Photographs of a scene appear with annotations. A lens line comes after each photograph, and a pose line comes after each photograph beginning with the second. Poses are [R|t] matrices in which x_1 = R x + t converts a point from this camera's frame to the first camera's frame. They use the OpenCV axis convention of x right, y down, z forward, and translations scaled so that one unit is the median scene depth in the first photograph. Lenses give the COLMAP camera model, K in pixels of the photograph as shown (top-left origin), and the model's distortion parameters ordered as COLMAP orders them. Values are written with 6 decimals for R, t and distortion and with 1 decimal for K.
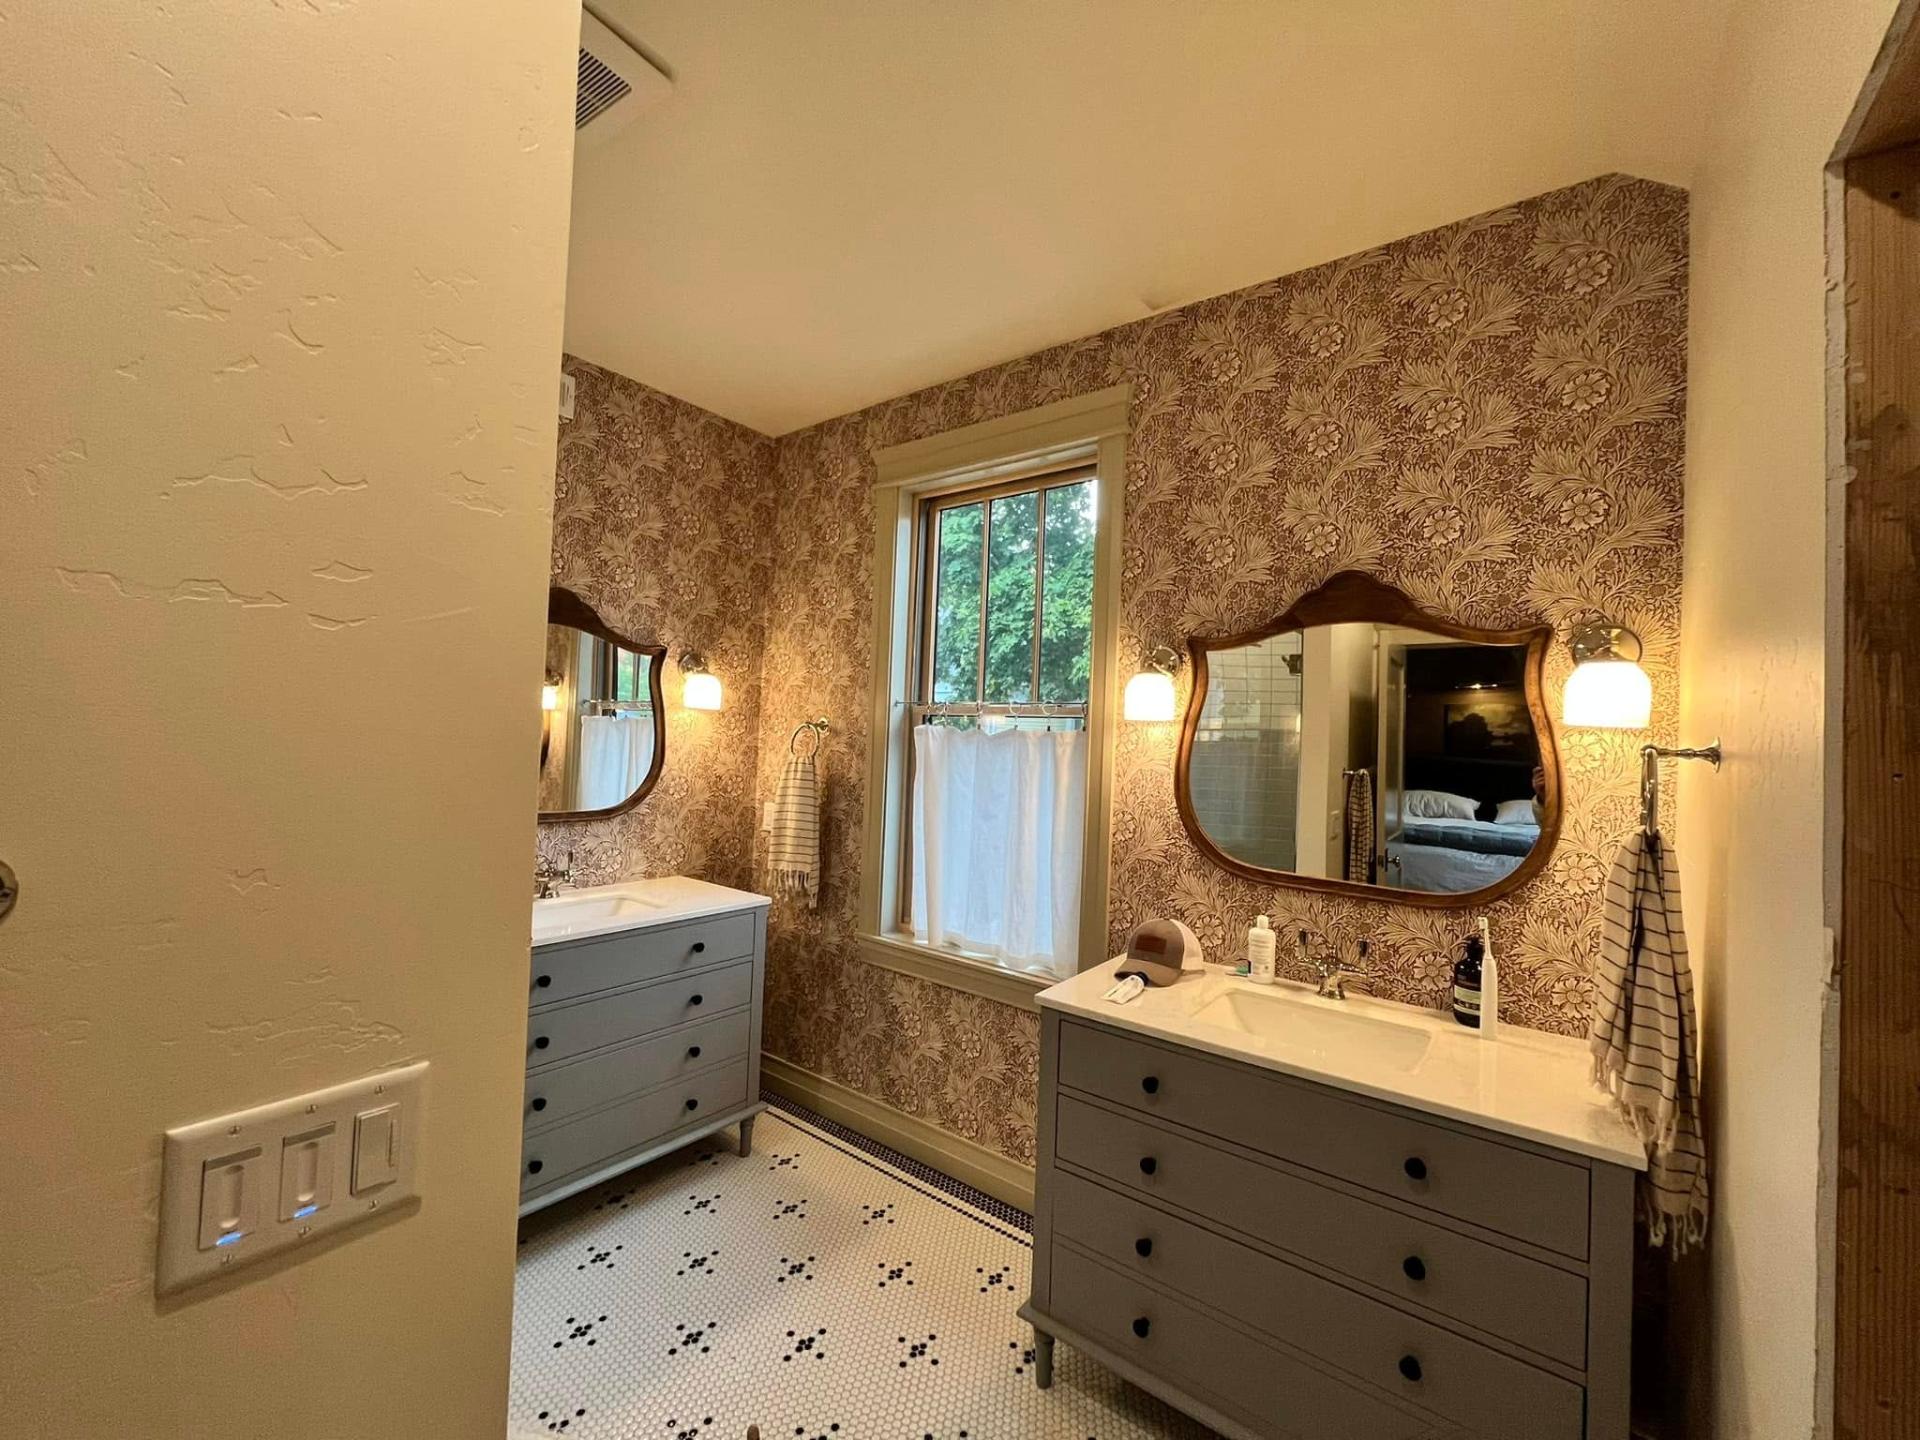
lens RADIAL K [[774.9, 0, 960.0], [0, 774.9, 720.0], [0, 0, 1]] dist [-0.003861, 0.000047]
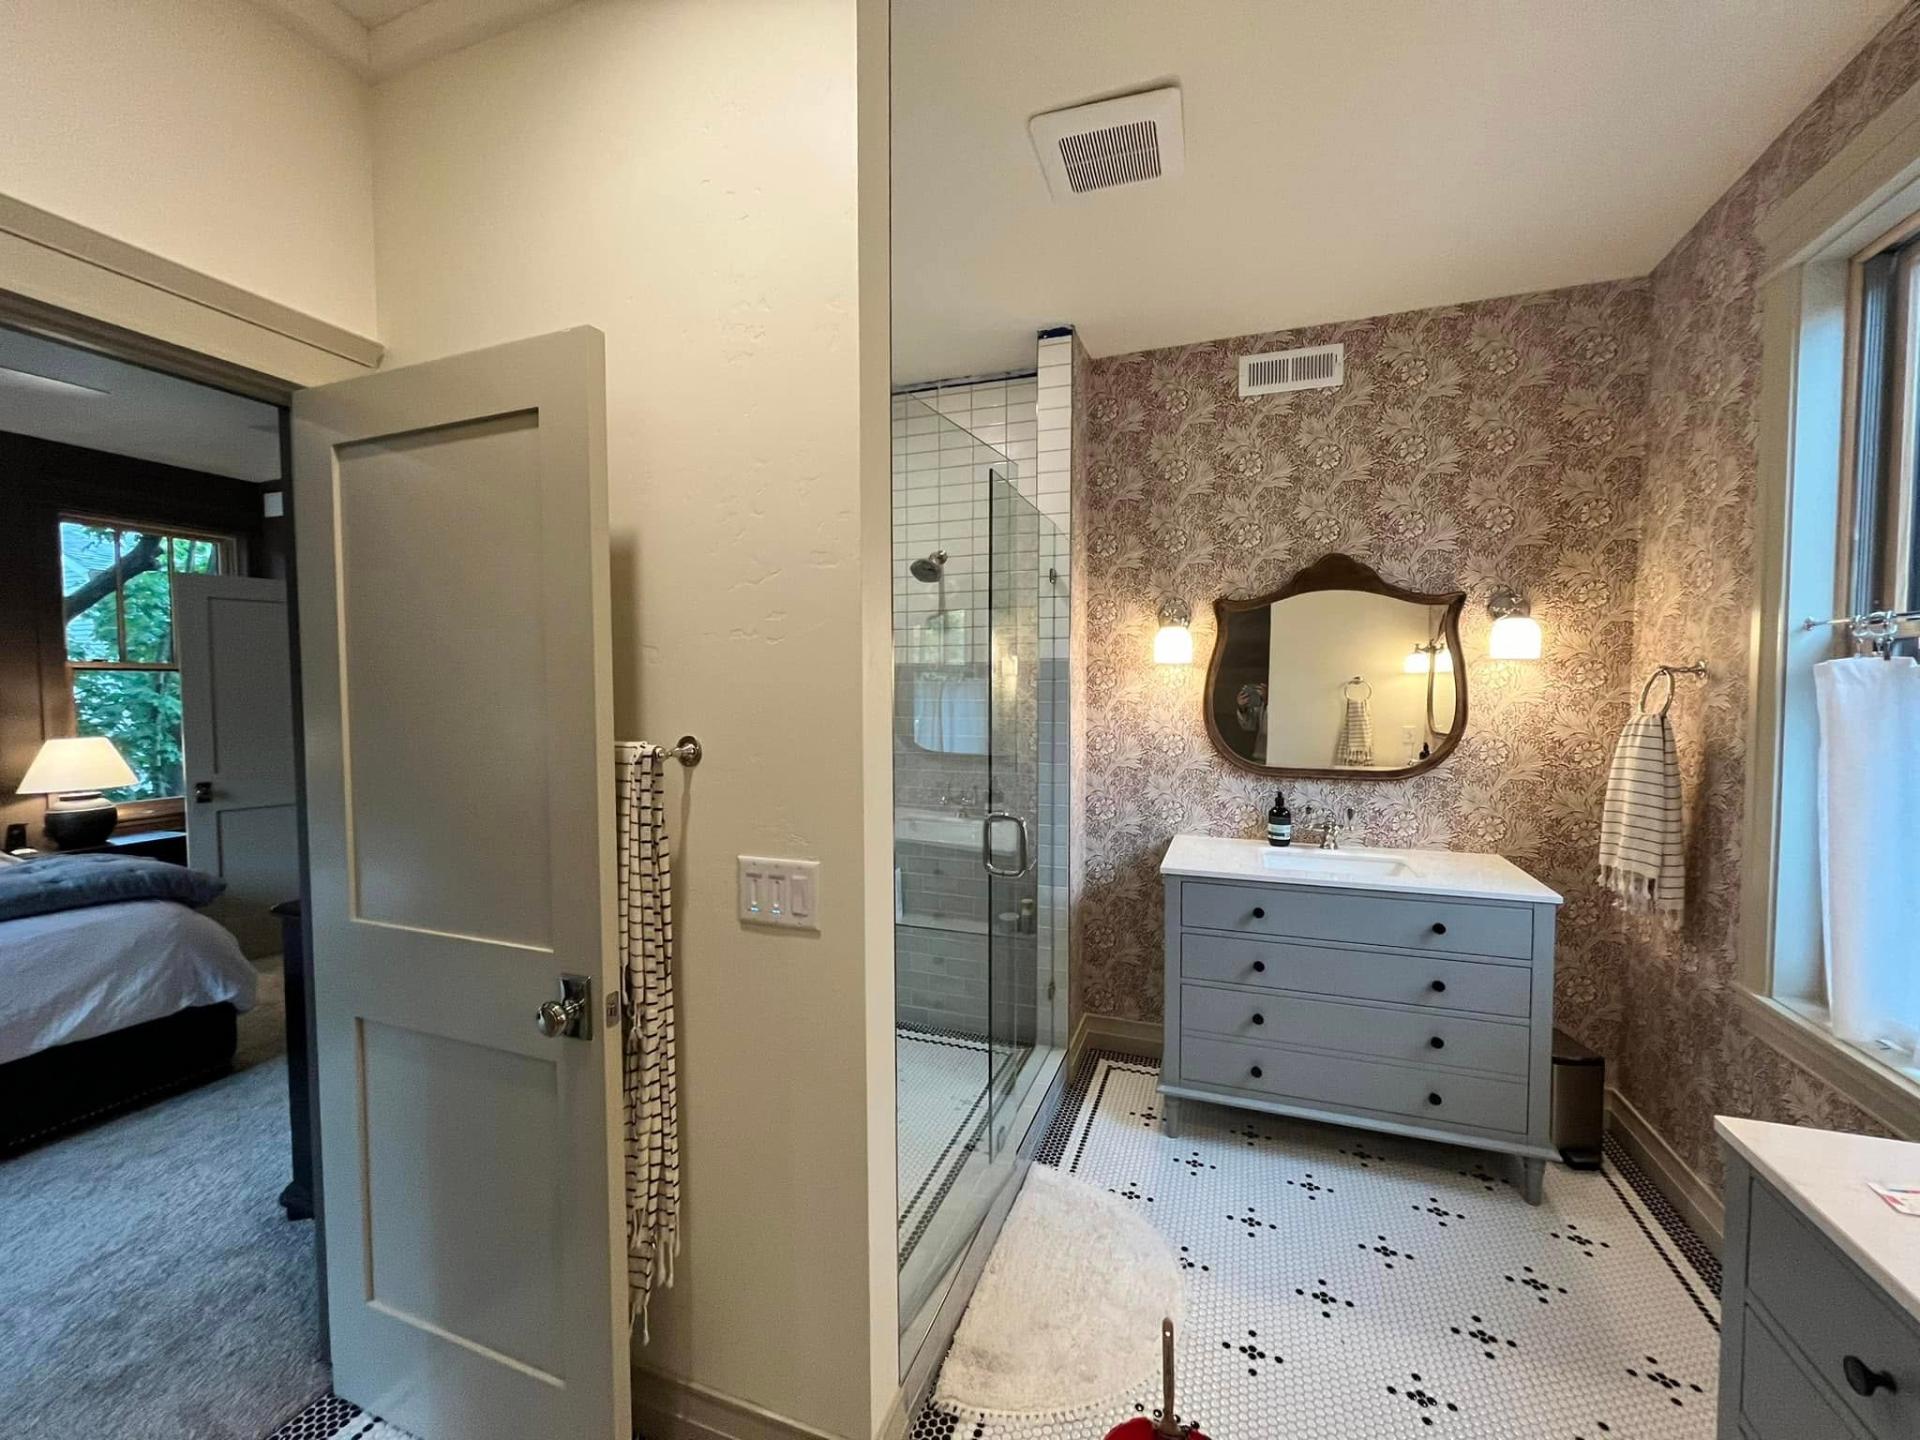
lens RADIAL K [[774.9, 0, 960.0], [0, 774.9, 720.0], [0, 0, 1]] dist [-0.003861, 0.000047]
pose [[0.287793, -0.001532, -0.957692, 0.298546], [0.038764, 0.999198, 0.010050, 0.019768], [0.956908, -0.040016, 0.287621, 0.188931]]
